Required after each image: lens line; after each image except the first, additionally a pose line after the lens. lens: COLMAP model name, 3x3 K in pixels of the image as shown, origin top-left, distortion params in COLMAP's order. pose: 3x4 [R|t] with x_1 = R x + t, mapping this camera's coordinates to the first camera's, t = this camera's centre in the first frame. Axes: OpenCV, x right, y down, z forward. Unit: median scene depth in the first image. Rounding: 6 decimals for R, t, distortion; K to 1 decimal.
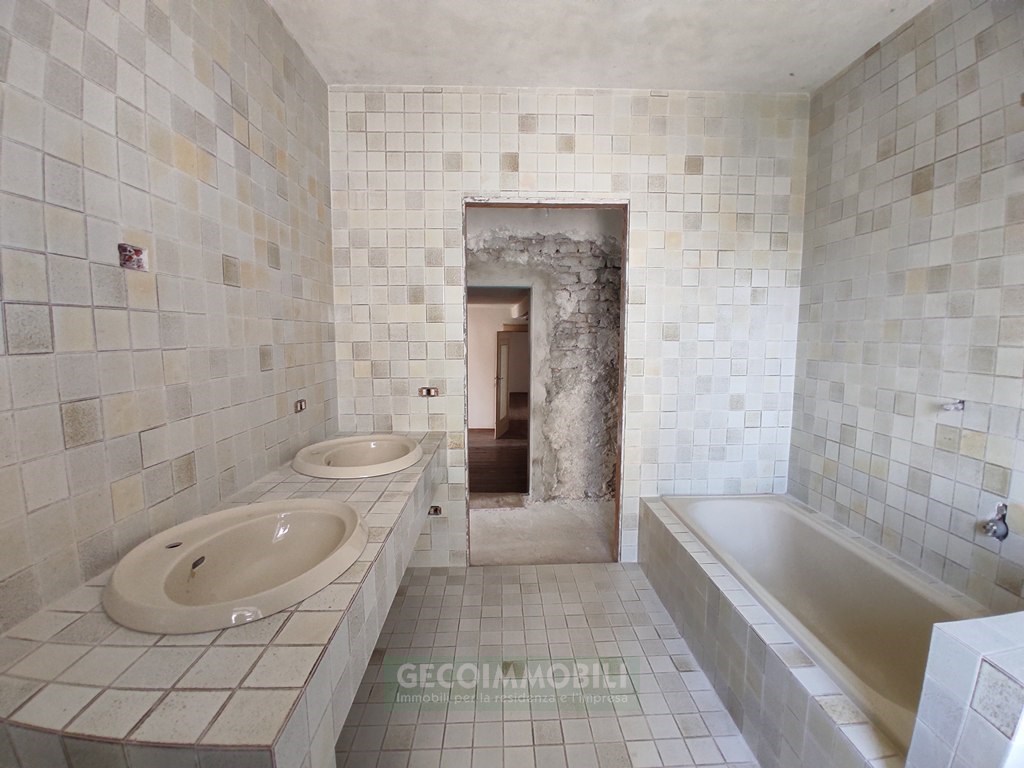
lens RADIAL K [[466.1, 0, 516.4], [0, 466.1, 382.2], [0, 0, 1]] dist [-0.036522, -0.001422]
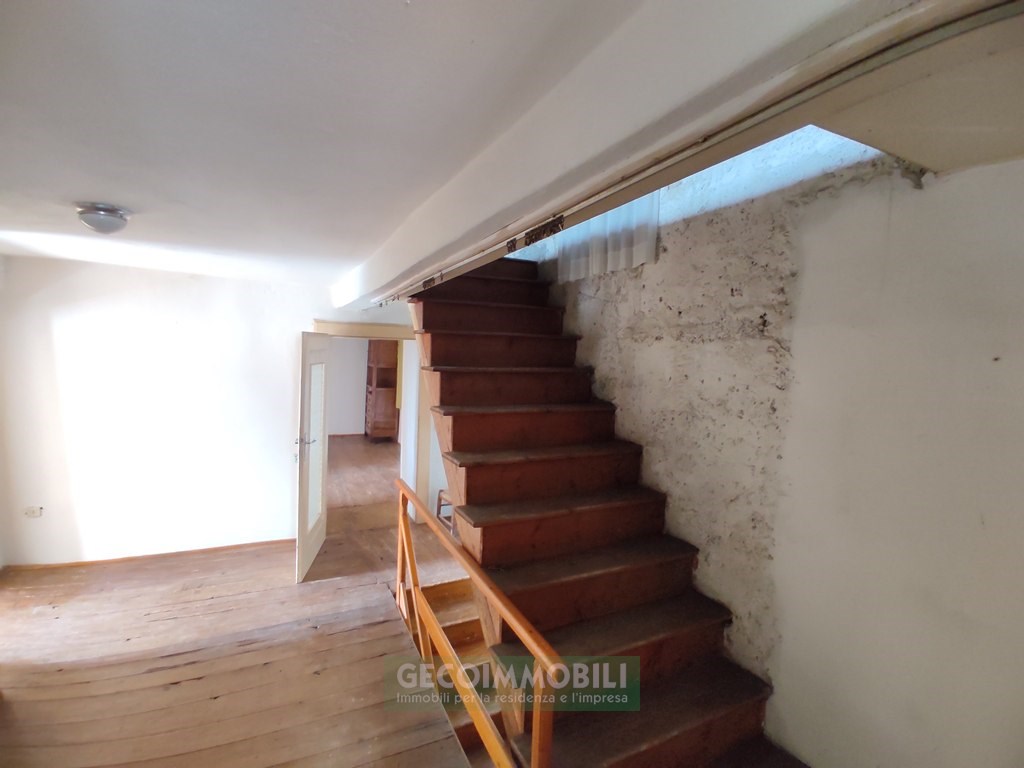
lens RADIAL K [[466.1, 0, 511.0], [0, 466.1, 382.0], [0, 0, 1]] dist [-0.036522, -0.001422]
pose [[0.922034, 0.006205, 0.387059, -0.086232], [0.007987, 0.999354, -0.035048, -0.142984], [-0.387026, 0.035407, 0.921389, 1.643820]]
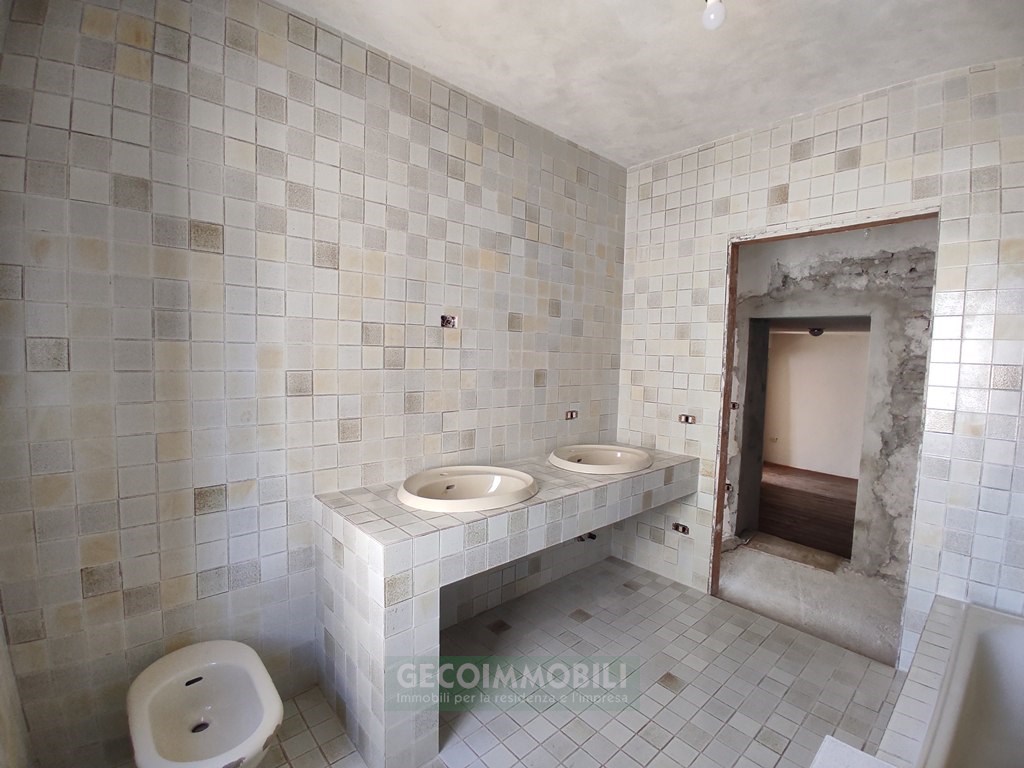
lens RADIAL K [[466.1, 0, 513.3], [0, 466.1, 381.3], [0, 0, 1]] dist [-0.036522, -0.001422]
pose [[0.632647, 0.066497, -0.771580, 0.397377], [-0.107332, 0.994221, -0.002320, -0.021634], [0.766966, 0.084283, 0.636128, -0.013752]]
